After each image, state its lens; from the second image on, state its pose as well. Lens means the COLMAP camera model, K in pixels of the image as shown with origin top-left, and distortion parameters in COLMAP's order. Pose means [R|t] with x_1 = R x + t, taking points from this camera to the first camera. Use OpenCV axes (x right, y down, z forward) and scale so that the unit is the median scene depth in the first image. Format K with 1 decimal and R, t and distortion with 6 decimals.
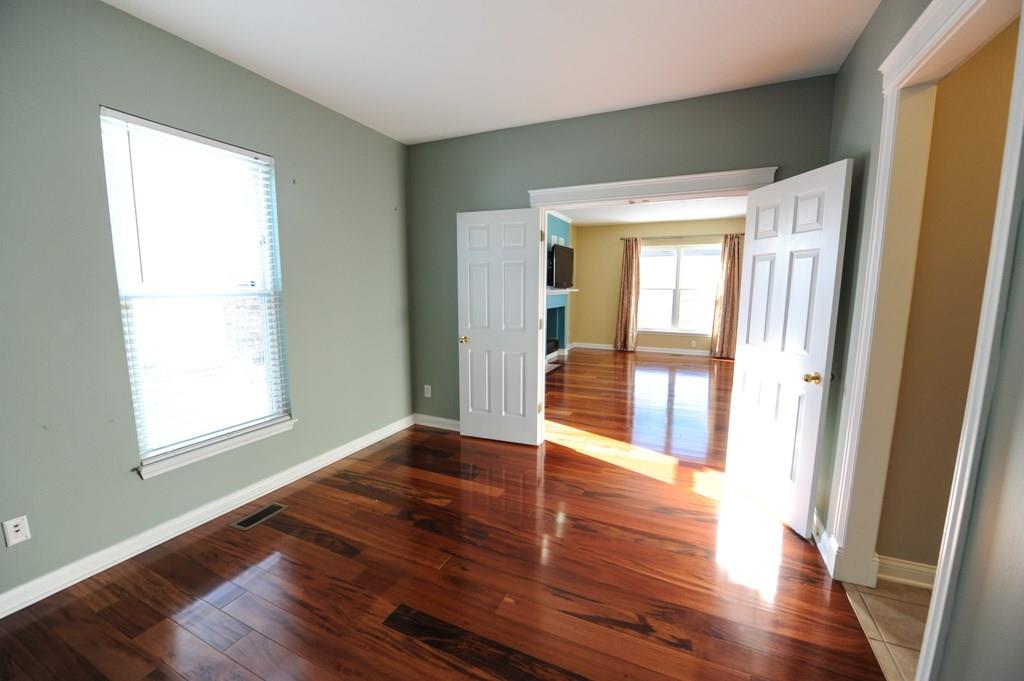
lens RADIAL K [[408.3, 0, 509.9], [0, 408.3, 342.0], [0, 0, 1]] dist [-0.002532, -0.000061]
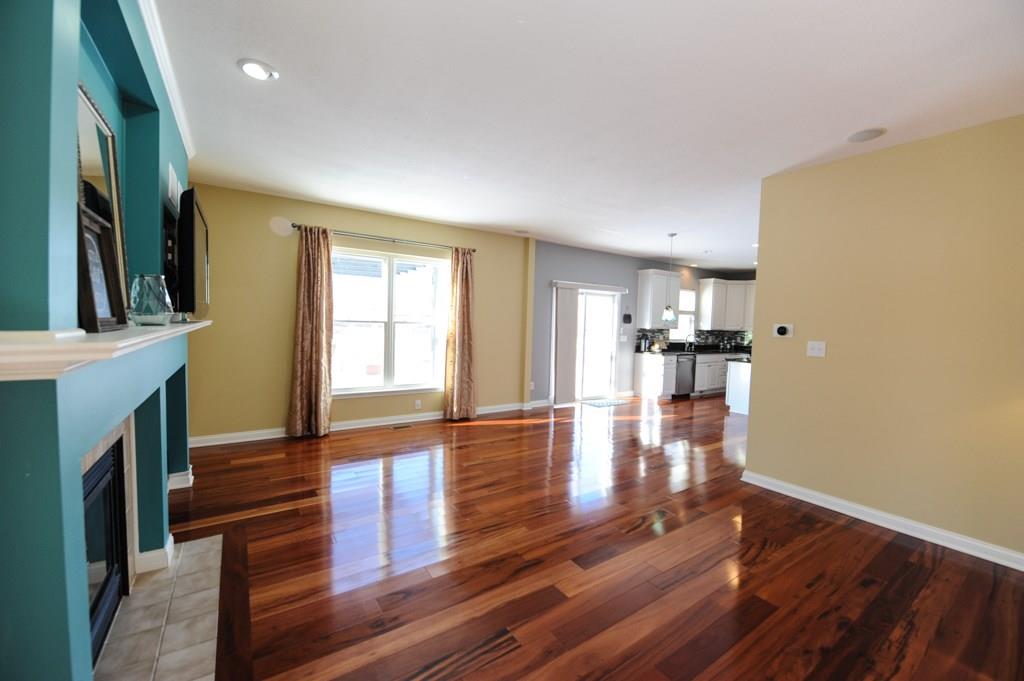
lens RADIAL K [[408.3, 0, 505.5], [0, 408.3, 340.4], [0, 0, 1]] dist [-0.002532, -0.000061]
pose [[0.526308, -0.025953, 0.849898, -0.035051], [0.090706, 0.995544, -0.025771, -0.068101], [-0.845442, 0.090654, 0.526317, 0.513666]]
